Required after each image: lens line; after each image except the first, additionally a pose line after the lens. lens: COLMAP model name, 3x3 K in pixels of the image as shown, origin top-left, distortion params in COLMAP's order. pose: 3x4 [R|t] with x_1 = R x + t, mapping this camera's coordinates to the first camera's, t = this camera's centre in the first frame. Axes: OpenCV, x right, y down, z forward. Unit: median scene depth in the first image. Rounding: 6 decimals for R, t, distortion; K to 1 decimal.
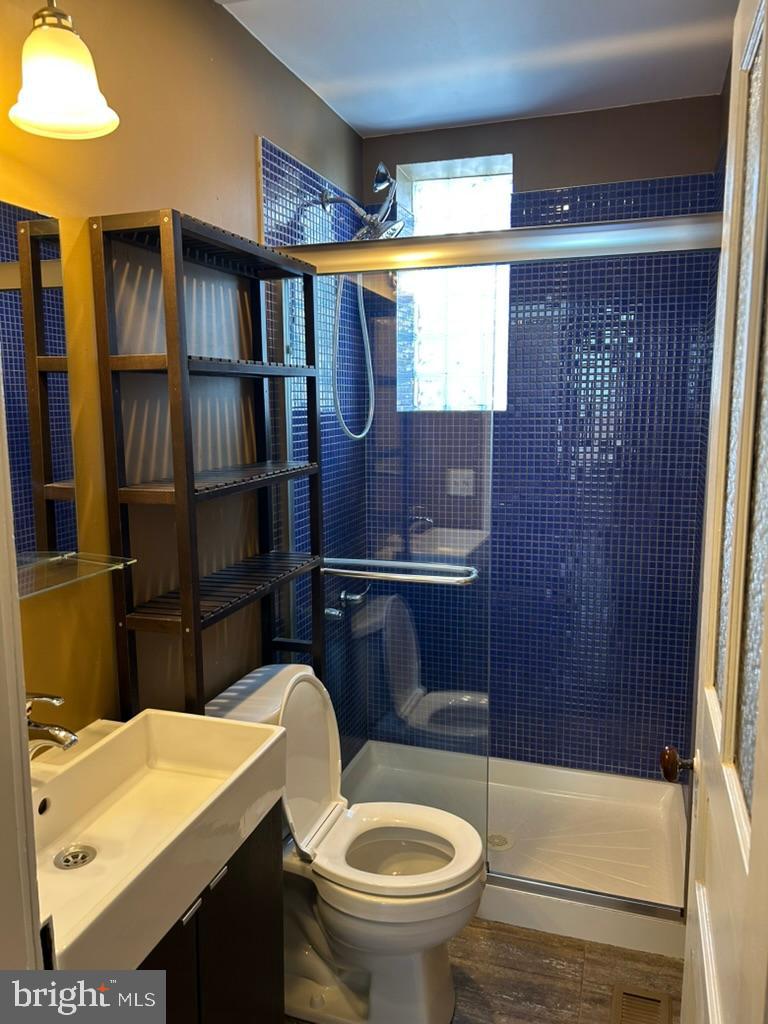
lens RADIAL K [[771.1, 0, 383.1], [0, 771.1, 513.4], [0, 0, 1]] dist [0.003525, -0.007298]
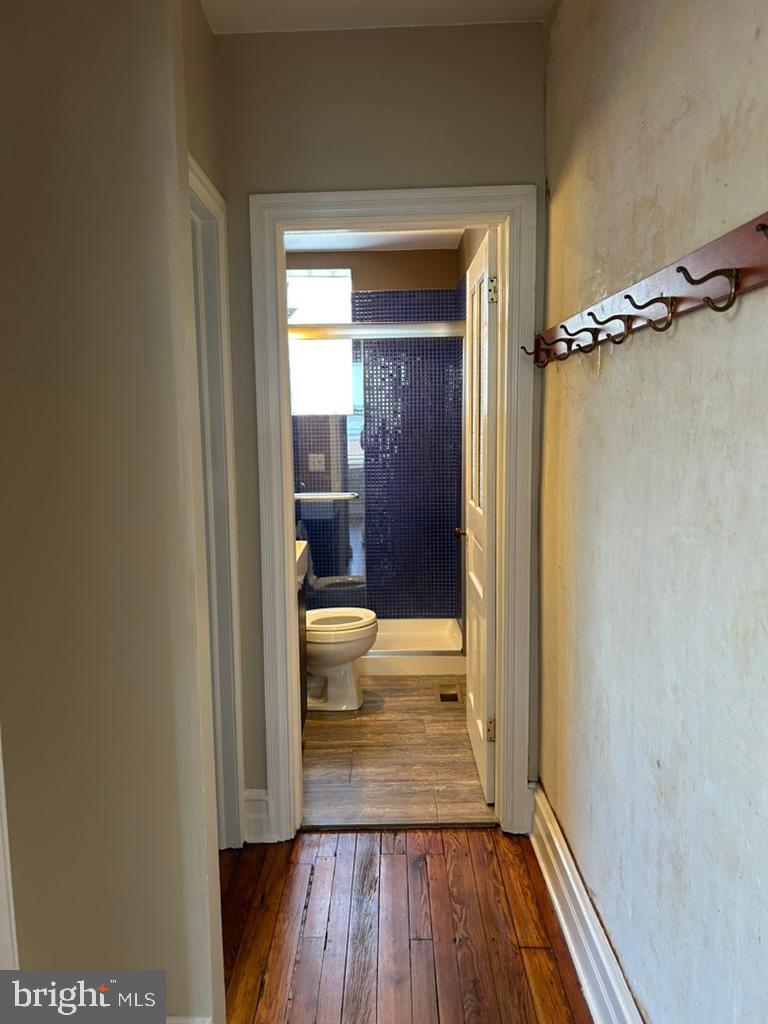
lens RADIAL K [[771.1, 0, 384.3], [0, 771.1, 511.5], [0, 0, 1]] dist [0.003525, -0.007298]
pose [[0.953352, -0.044368, 0.298582, -0.313293], [0.049149, 0.998755, -0.008519, 0.106121], [-0.297833, 0.022796, 0.954346, -0.704167]]
